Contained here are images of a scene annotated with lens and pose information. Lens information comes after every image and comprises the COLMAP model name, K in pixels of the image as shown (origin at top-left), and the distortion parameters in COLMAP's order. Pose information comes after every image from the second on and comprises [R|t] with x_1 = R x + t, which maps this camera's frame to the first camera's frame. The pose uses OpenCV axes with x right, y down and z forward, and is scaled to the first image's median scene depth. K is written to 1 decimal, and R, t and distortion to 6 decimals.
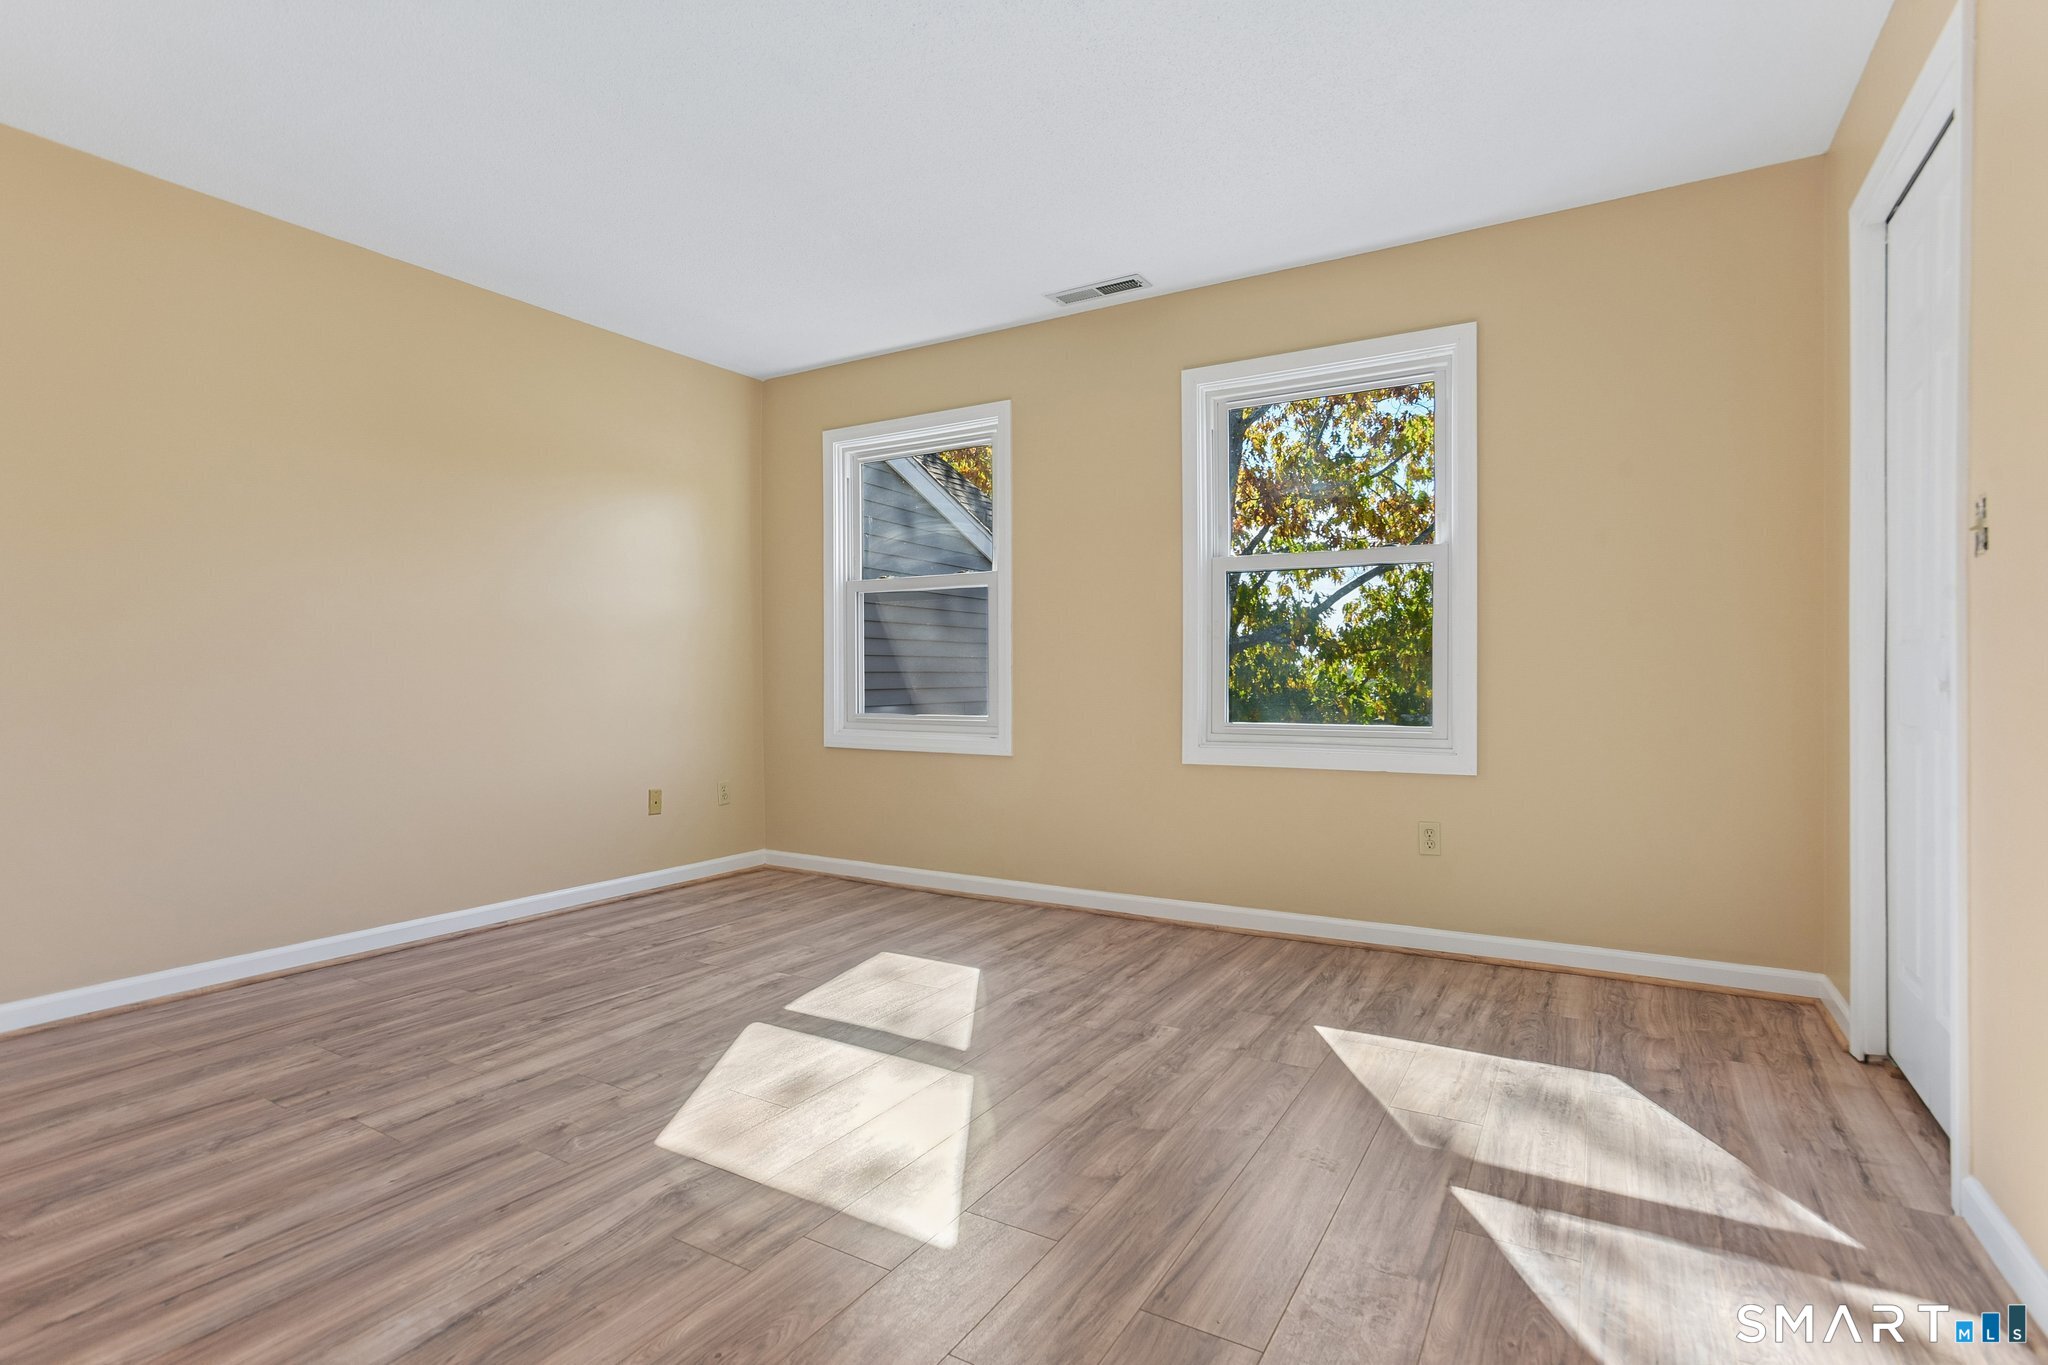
lens RADIAL K [[988.6, 0, 1027.9], [0, 988.6, 682.5], [0, 0, 1]] dist [-0.048360, 0.027948]
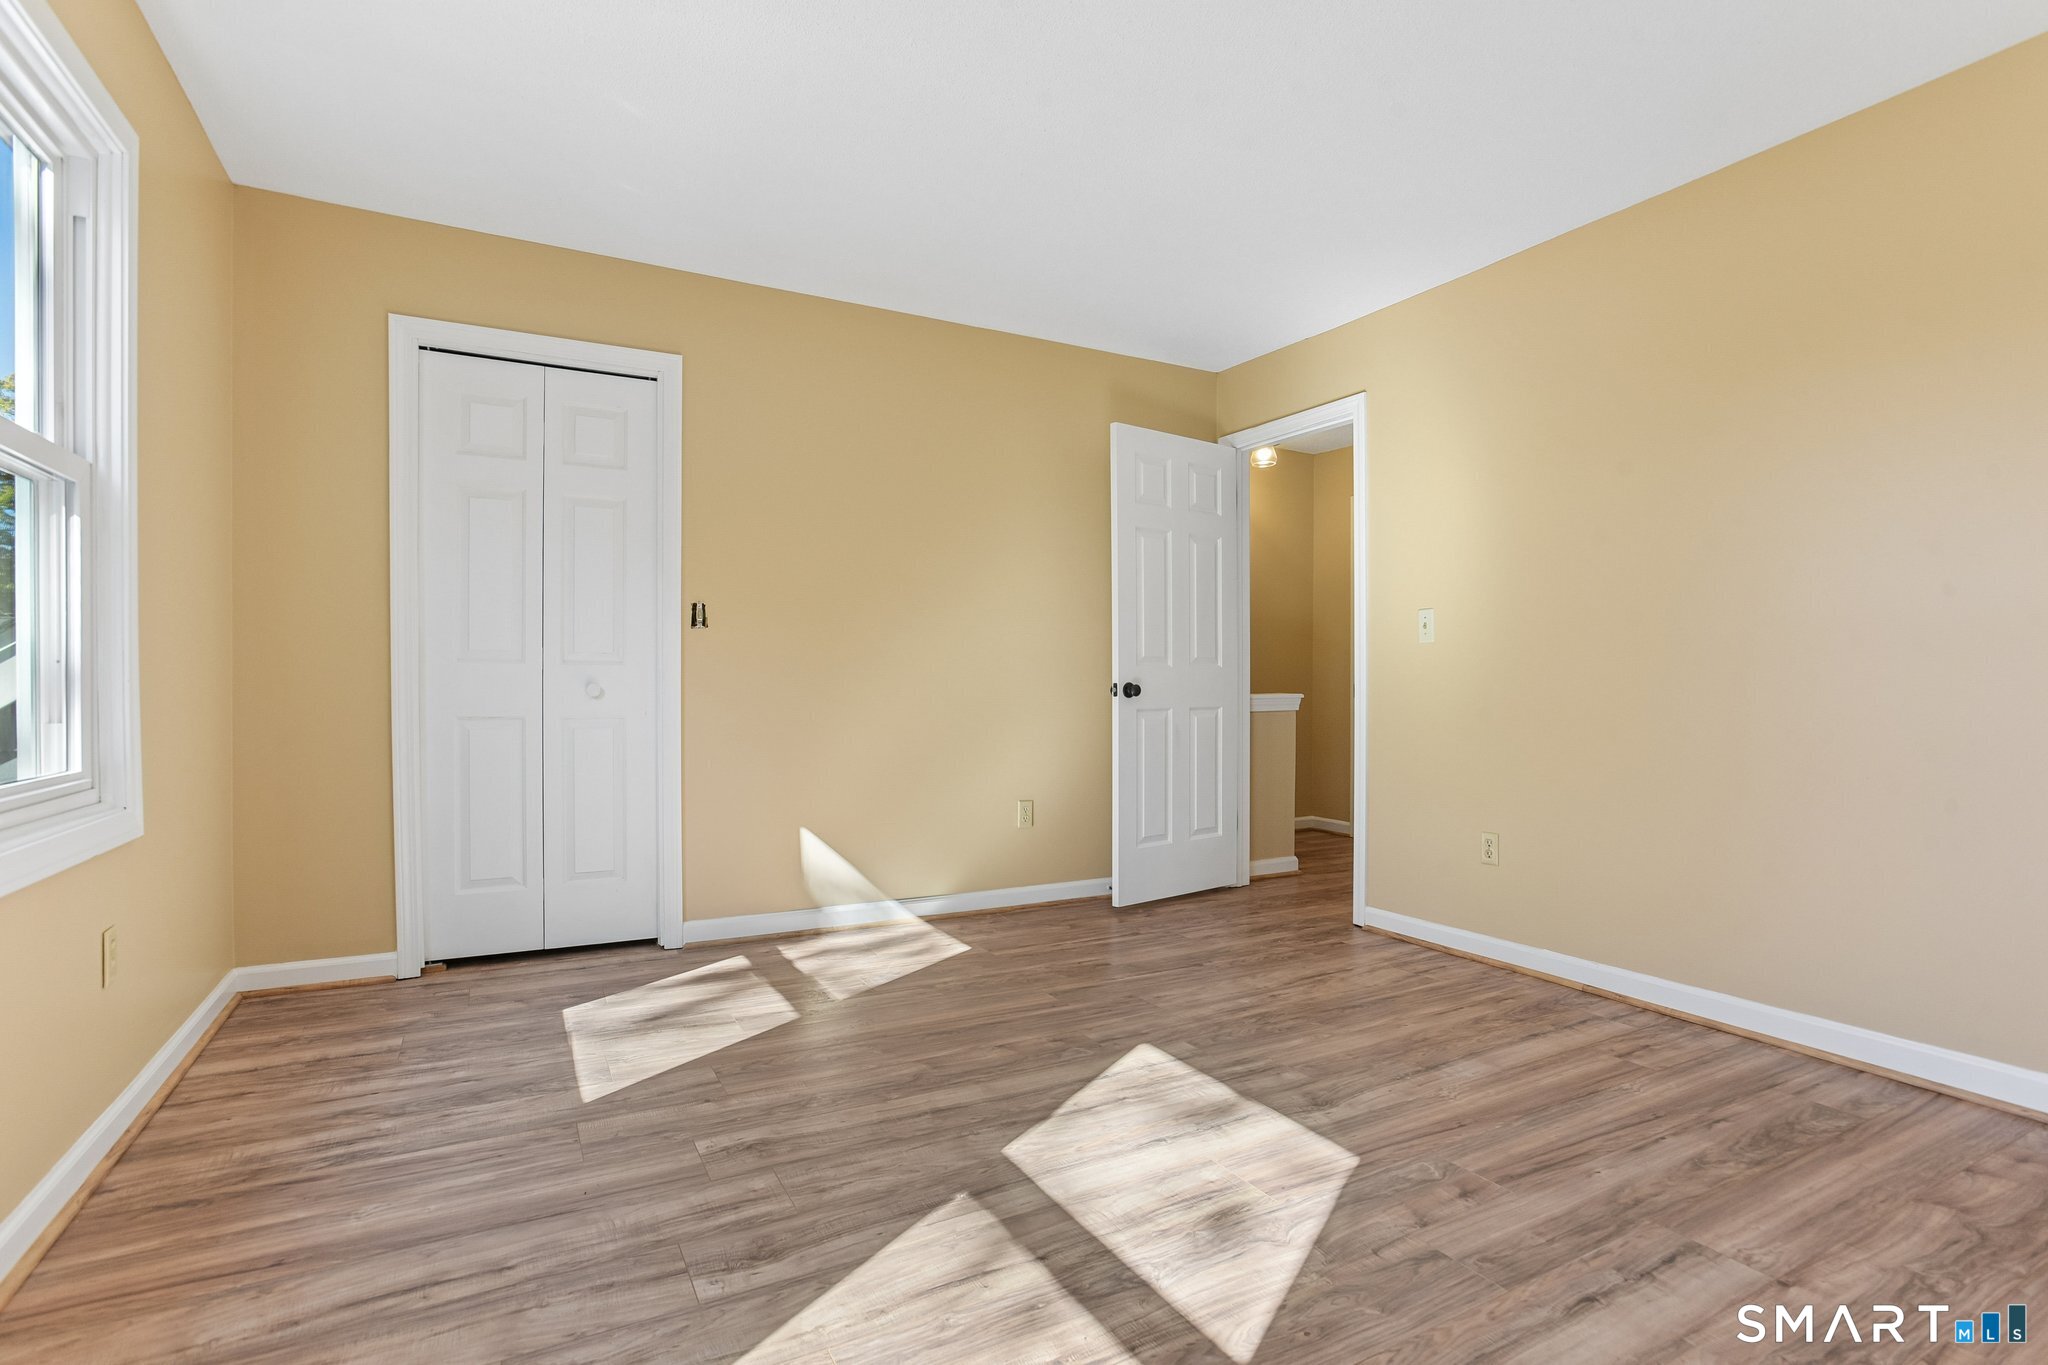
lens RADIAL K [[988.6, 0, 1027.9], [0, 988.6, 682.5], [0, 0, 1]] dist [-0.048360, 0.027948]
pose [[-0.859791, -0.001663, 0.510644, -0.491490], [0.001475, 0.999982, 0.005738, -0.011091], [-0.510644, 0.005687, -0.859773, 1.637633]]
